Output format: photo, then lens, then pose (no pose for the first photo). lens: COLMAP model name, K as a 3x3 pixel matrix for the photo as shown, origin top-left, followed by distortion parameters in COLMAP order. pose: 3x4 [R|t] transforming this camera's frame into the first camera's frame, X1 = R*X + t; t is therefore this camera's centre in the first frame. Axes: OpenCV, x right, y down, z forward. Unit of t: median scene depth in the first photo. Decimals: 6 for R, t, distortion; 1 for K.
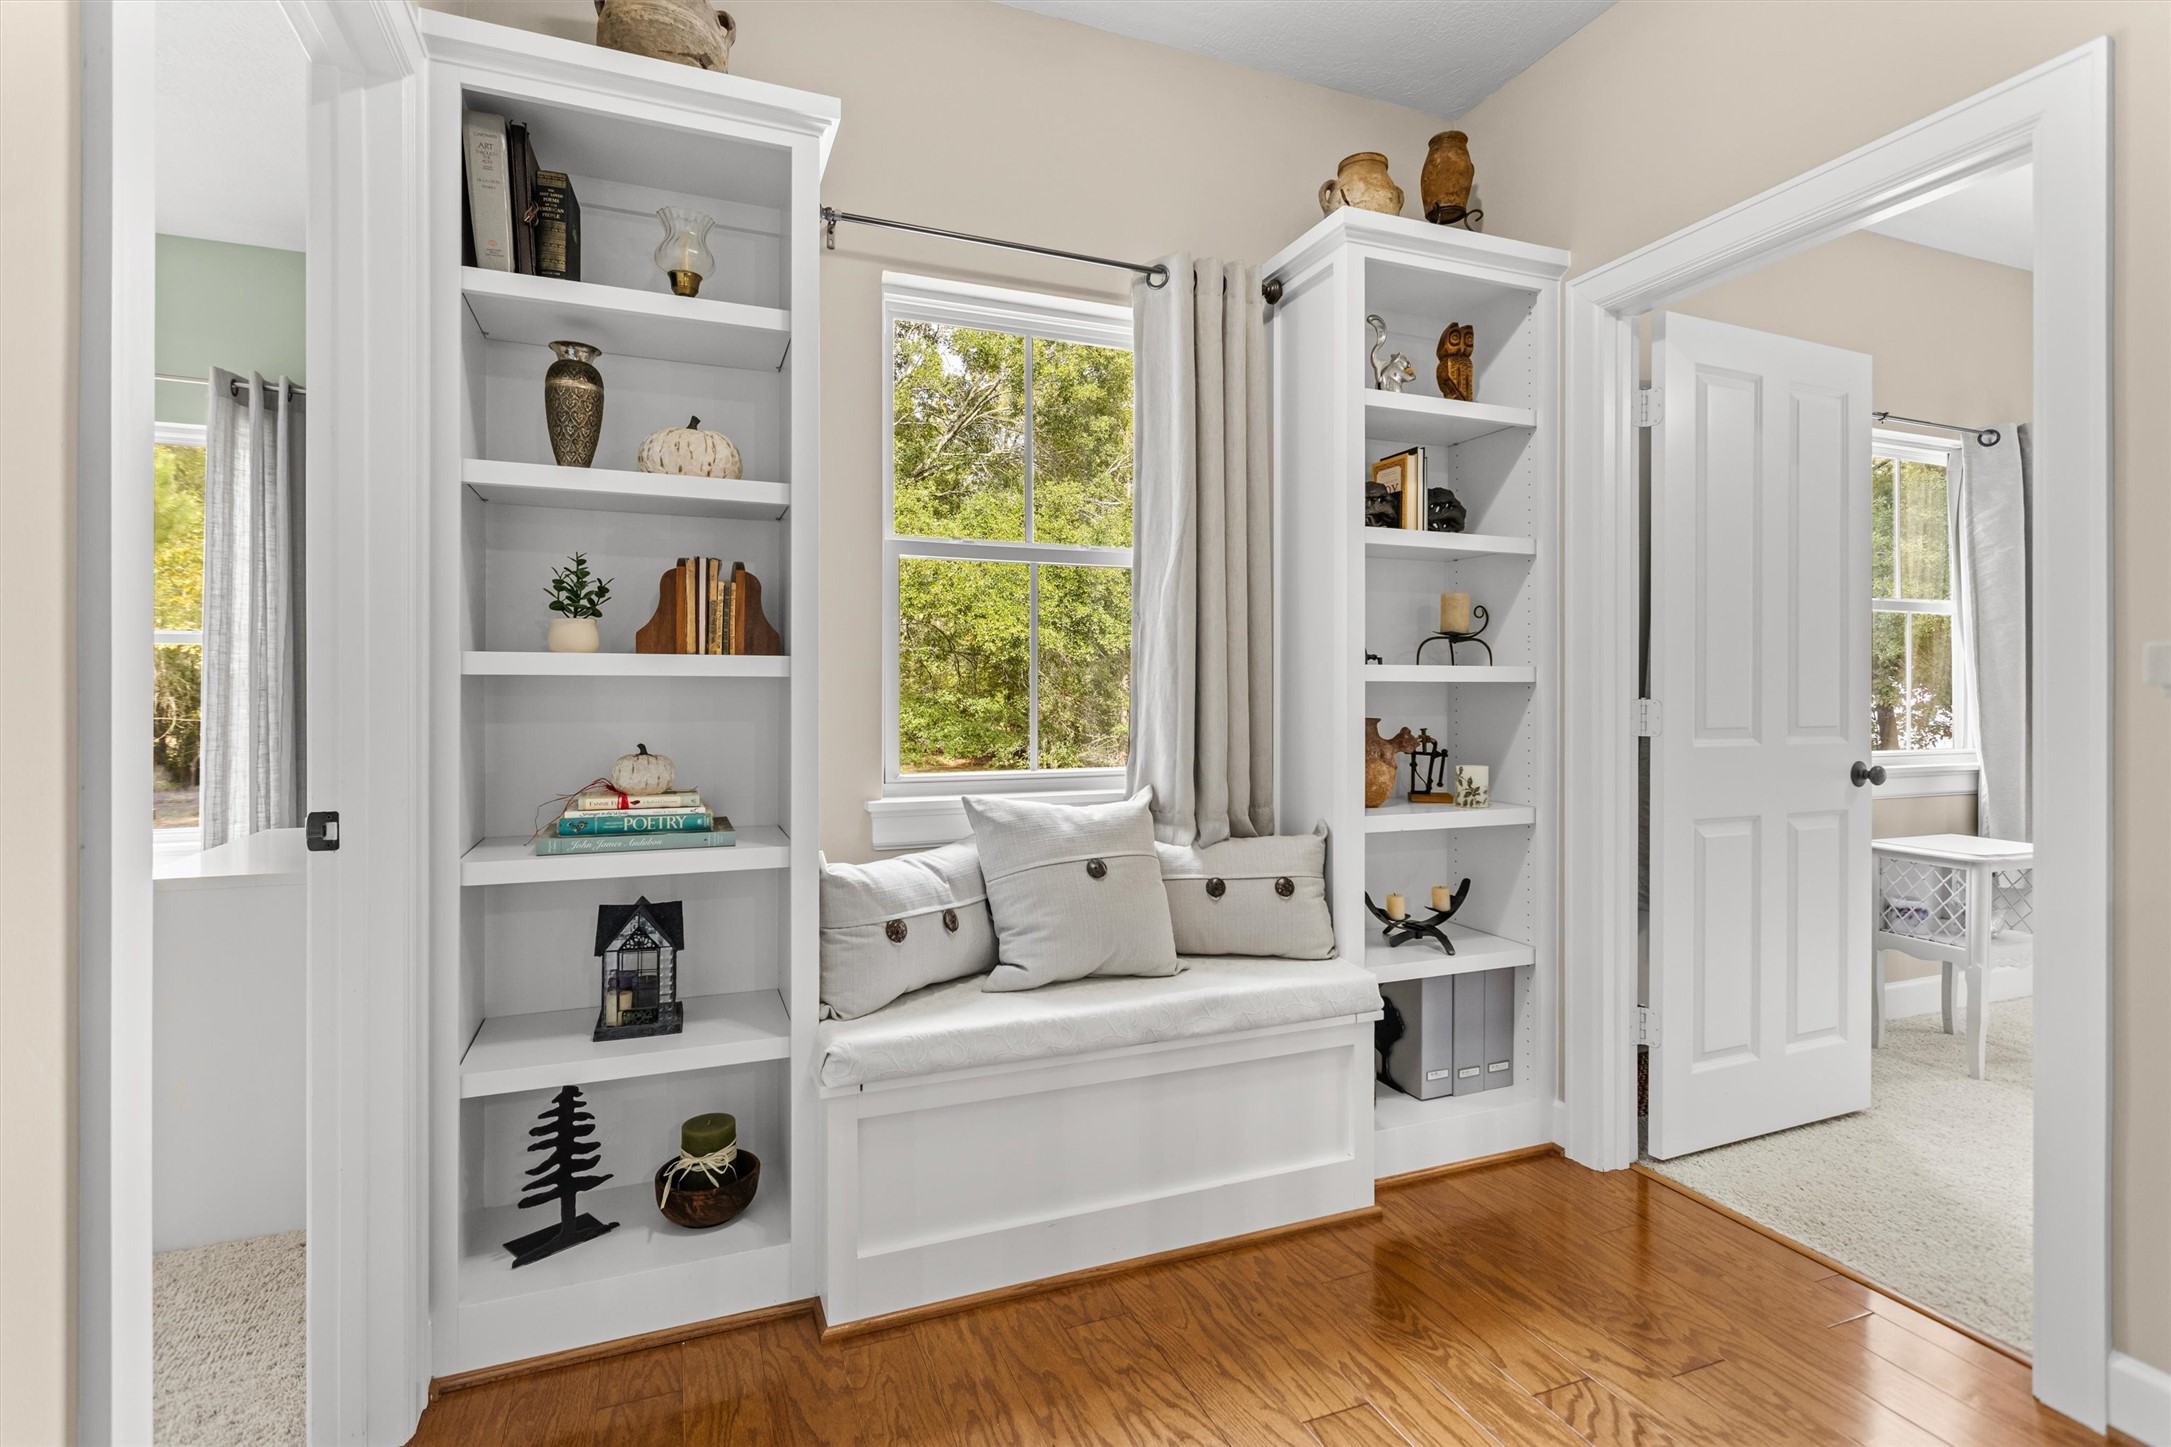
lens RADIAL K [[1048.2, 0, 1086.4], [0, 1048.2, 708.6], [0, 0, 1]] dist [0.000925, -0.001776]
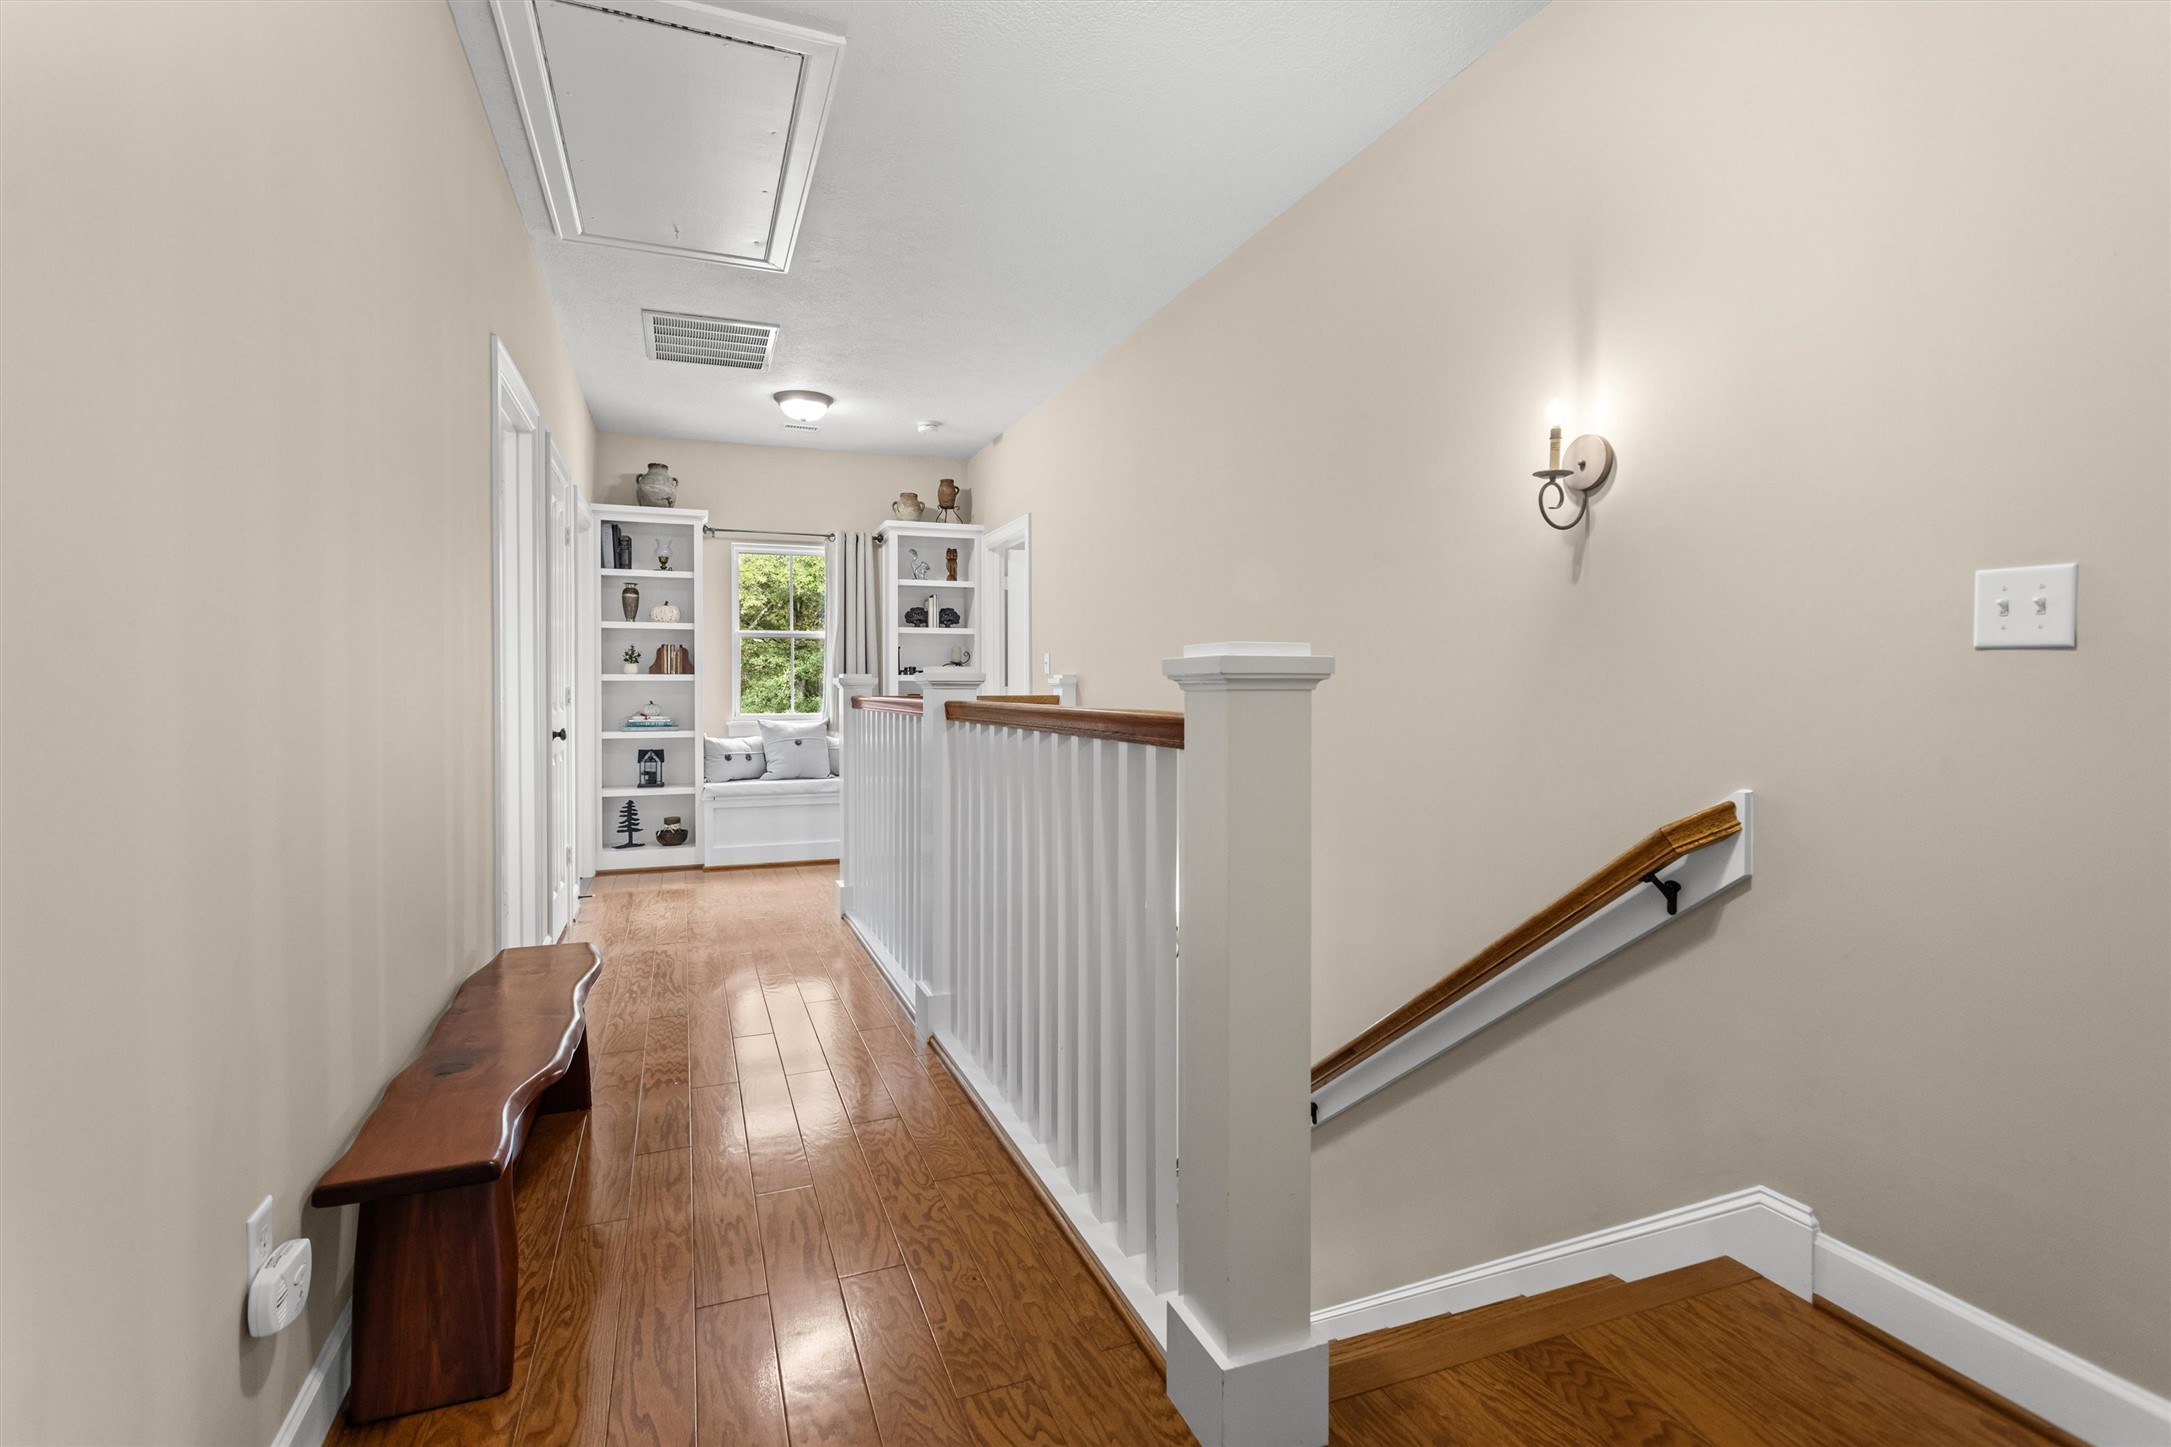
lens RADIAL K [[1048.2, 0, 1088.3], [0, 1048.2, 708.6], [0, 0, 1]] dist [0.000925, -0.001776]
pose [[0.999951, -0.002324, -0.009592, 1.005990], [0.002427, 0.999940, 0.010706, 0.025398], [0.009567, -0.010729, 0.999897, -2.337818]]
